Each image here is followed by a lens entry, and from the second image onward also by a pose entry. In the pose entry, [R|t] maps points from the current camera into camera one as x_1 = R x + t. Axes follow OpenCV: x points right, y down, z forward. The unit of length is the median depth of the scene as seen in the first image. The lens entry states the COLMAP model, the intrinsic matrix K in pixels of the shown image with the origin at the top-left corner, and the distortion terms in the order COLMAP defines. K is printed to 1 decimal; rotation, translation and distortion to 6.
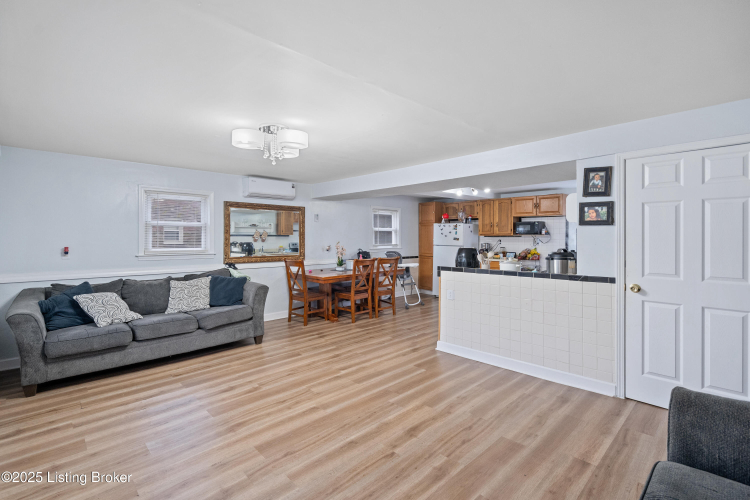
lens RADIAL K [[342.6, 0, 372.8], [0, 342.6, 236.9], [0, 0, 1]] dist [-0.000674, -0.000303]
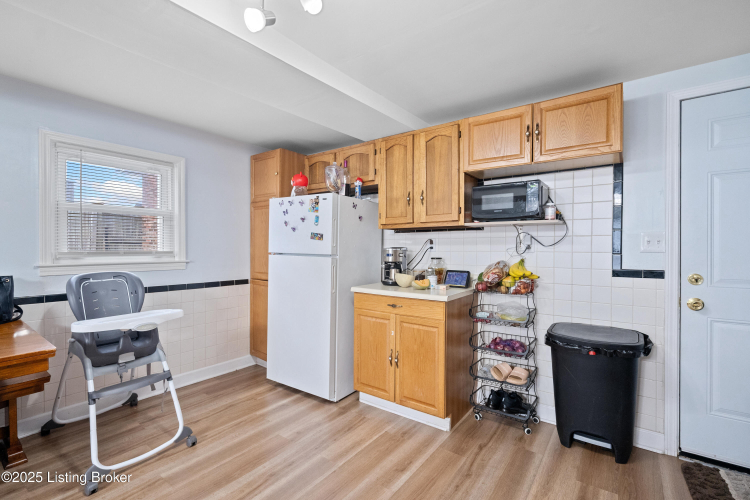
lens RADIAL K [[342.6, 0, 368.1], [0, 342.6, 247.2], [0, 0, 1]] dist [-0.000674, -0.000303]
pose [[0.986339, 0.000766, 0.164729, 0.234514], [-0.000164, 0.999993, -0.003668, 0.019297], [-0.164730, 0.003591, 0.986332, 0.618620]]
